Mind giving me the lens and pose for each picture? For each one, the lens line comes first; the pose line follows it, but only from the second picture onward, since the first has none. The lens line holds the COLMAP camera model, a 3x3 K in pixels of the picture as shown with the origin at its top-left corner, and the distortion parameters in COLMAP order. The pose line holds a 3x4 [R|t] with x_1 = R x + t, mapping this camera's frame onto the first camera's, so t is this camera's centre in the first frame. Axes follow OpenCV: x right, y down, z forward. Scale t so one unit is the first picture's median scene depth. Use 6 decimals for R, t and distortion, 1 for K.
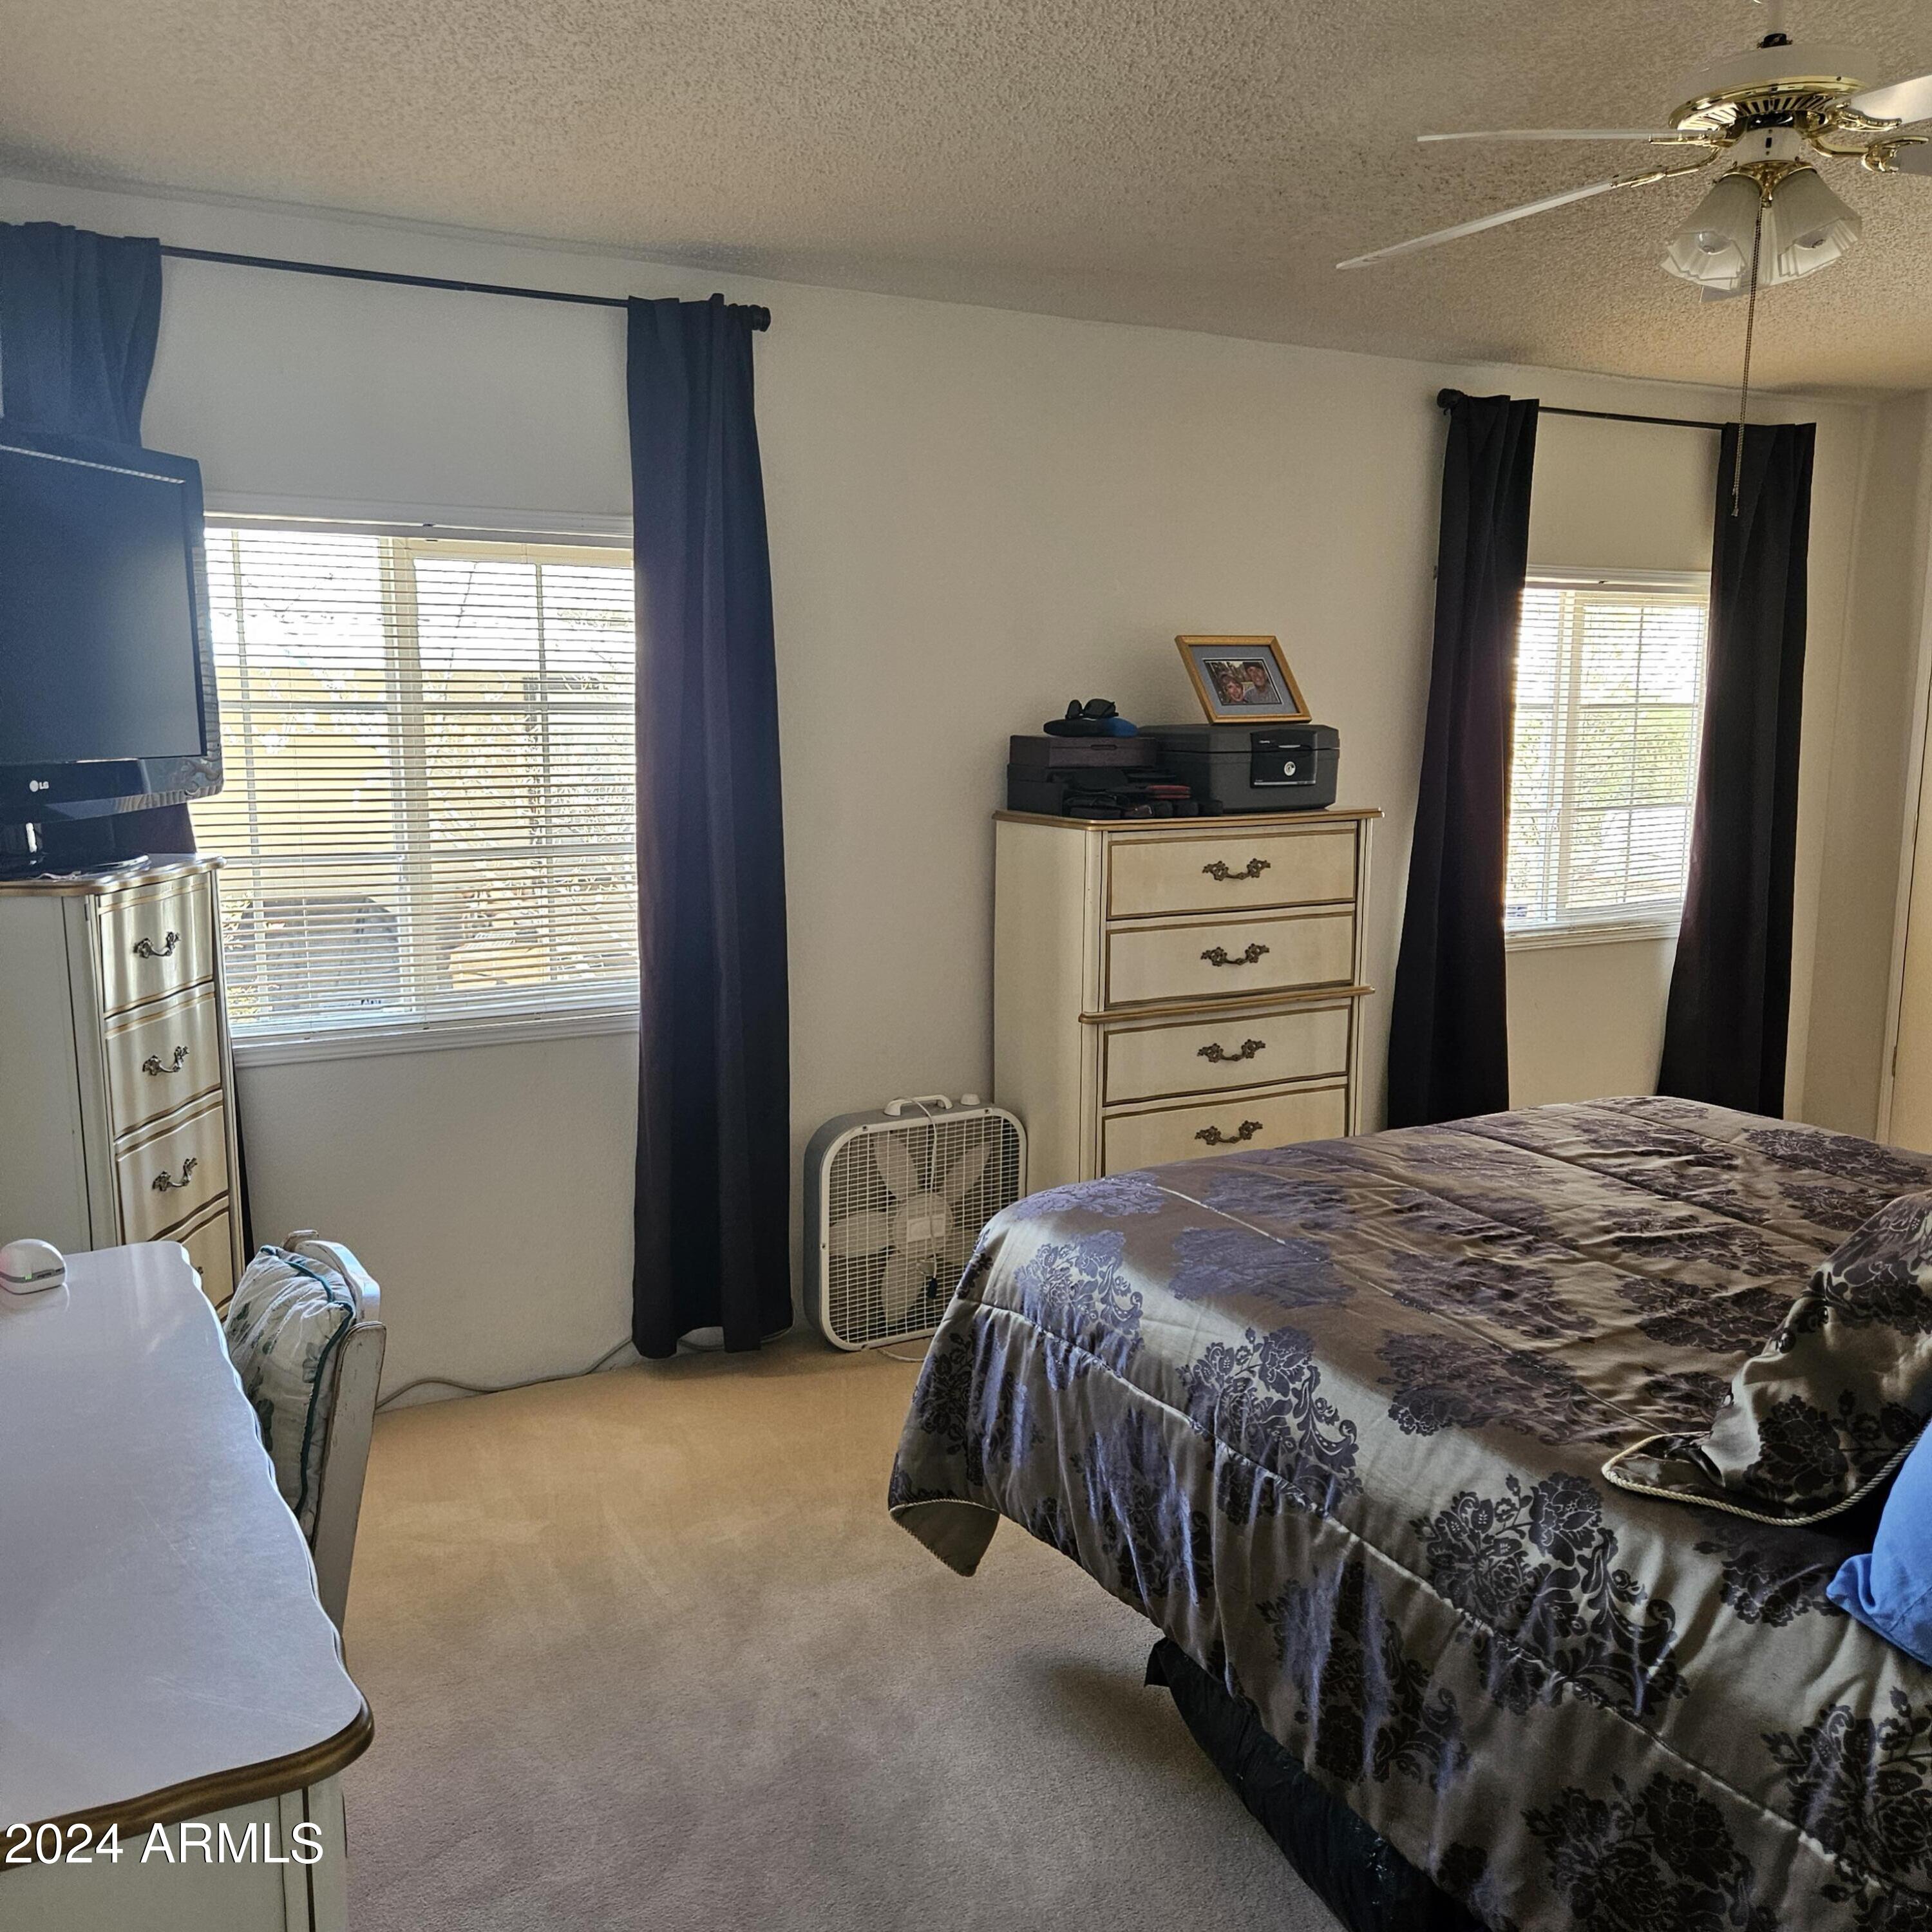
lens RADIAL K [[1712.1, 0, 964.7], [0, 1712.1, 964.3], [0, 0, 1]] dist [0.082590, -0.071953]
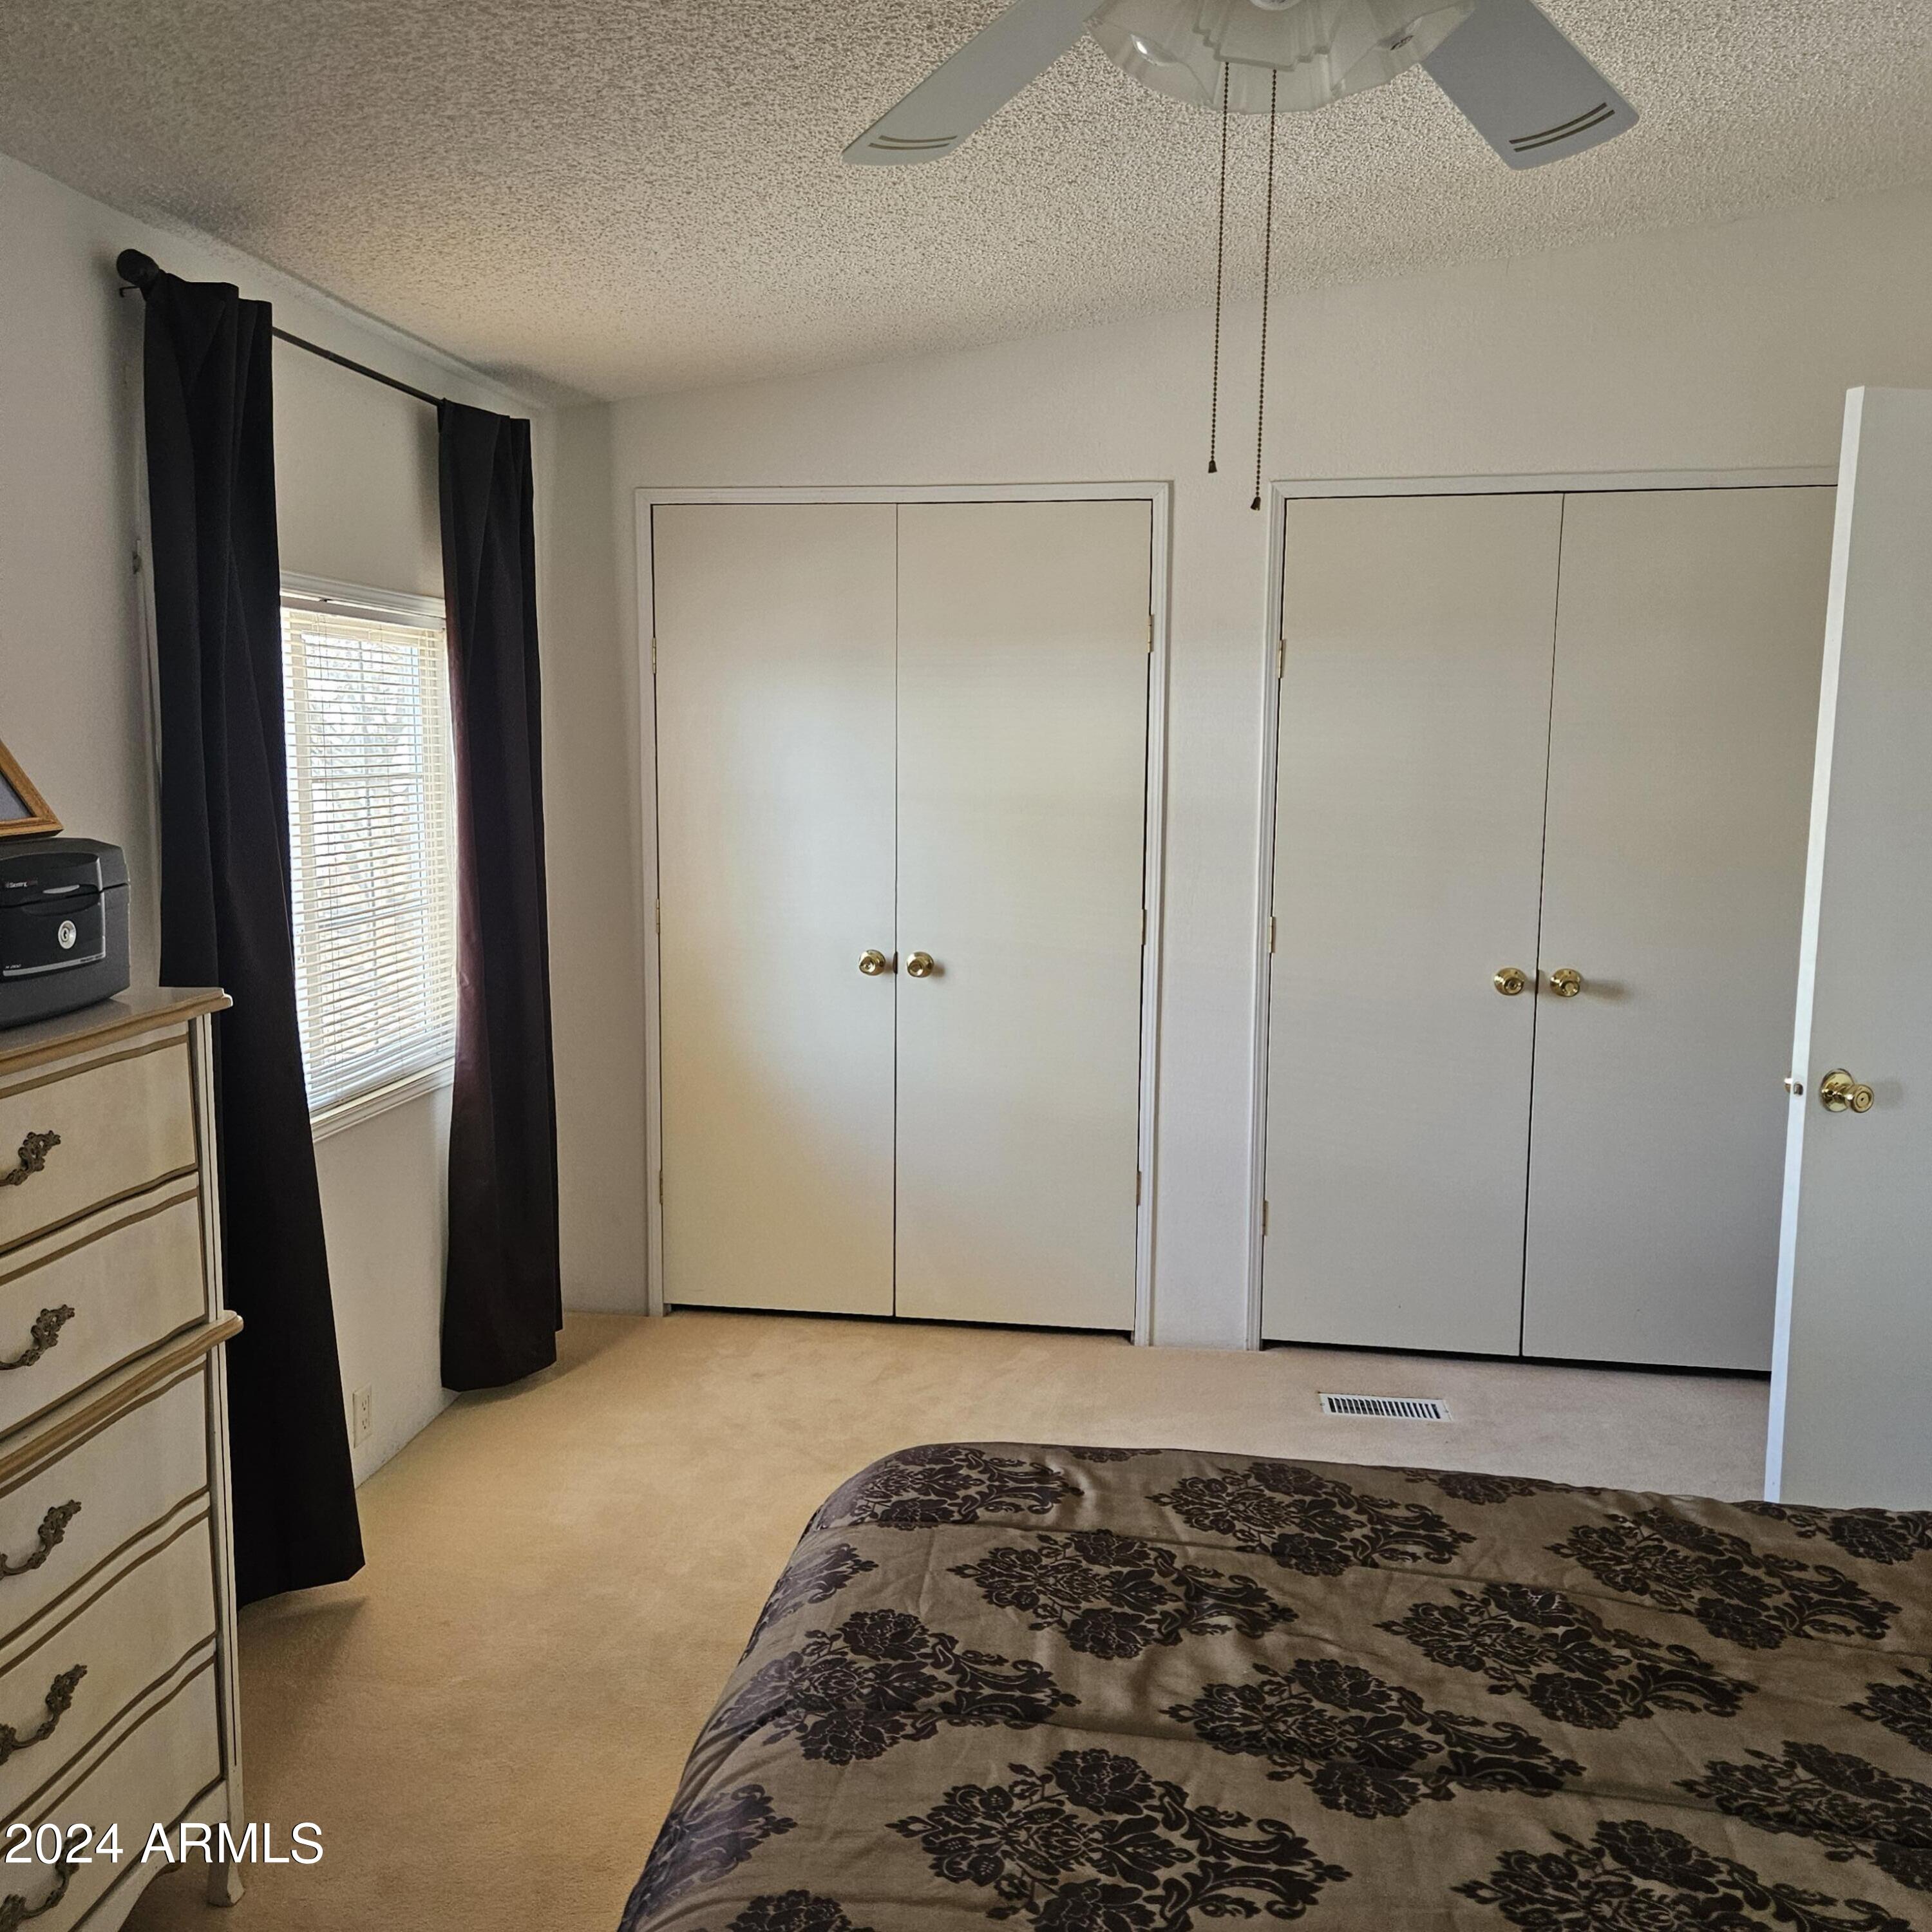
lens RADIAL K [[1712.1, 0, 955.9], [0, 1712.1, 967.8], [0, 0, 1]] dist [0.082590, -0.071953]
pose [[0.607492, -0.100862, 0.787896, -0.046390], [0.113176, 0.992776, 0.039828, -0.092281], [-0.786222, 0.064976, 0.614519, 0.480295]]
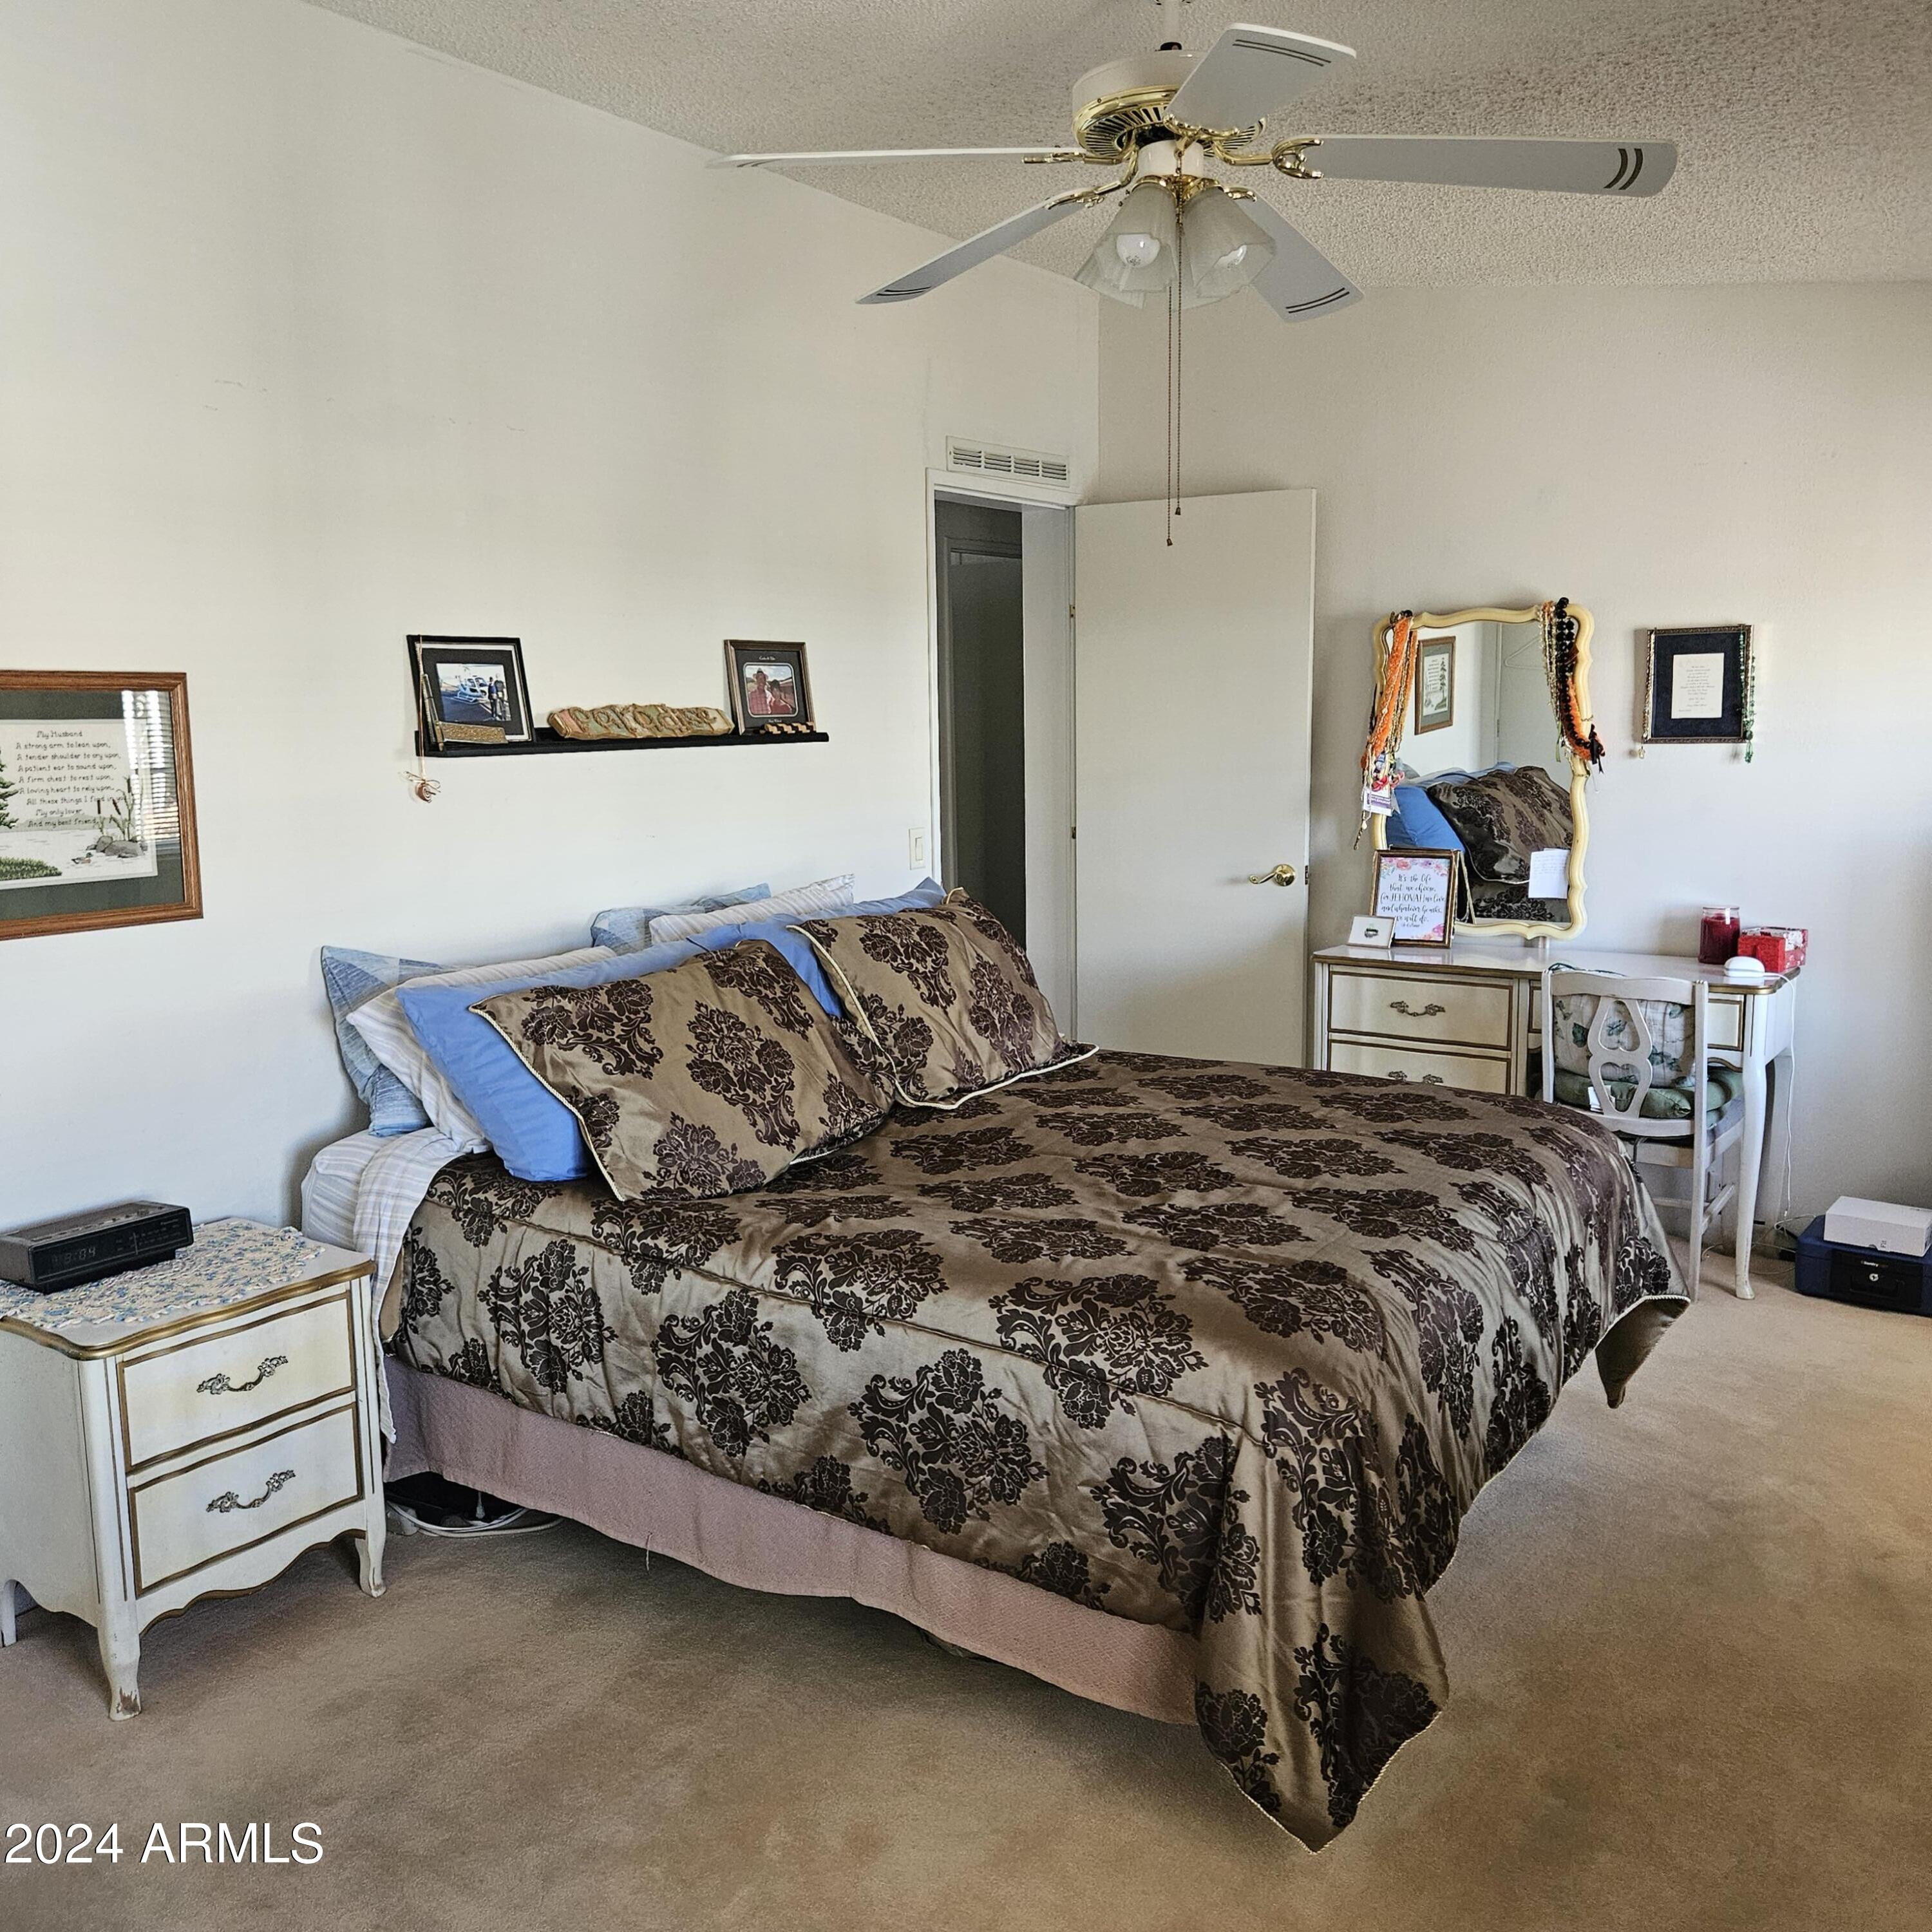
lens RADIAL K [[1712.1, 0, 958.7], [0, 1712.1, 957.0], [0, 0, 1]] dist [0.082590, -0.071953]
pose [[-0.902915, 0.079718, -0.422361, 0.627960], [-0.050119, 0.956420, 0.287660, -0.199183], [0.426887, 0.280901, -0.859571, 1.188345]]
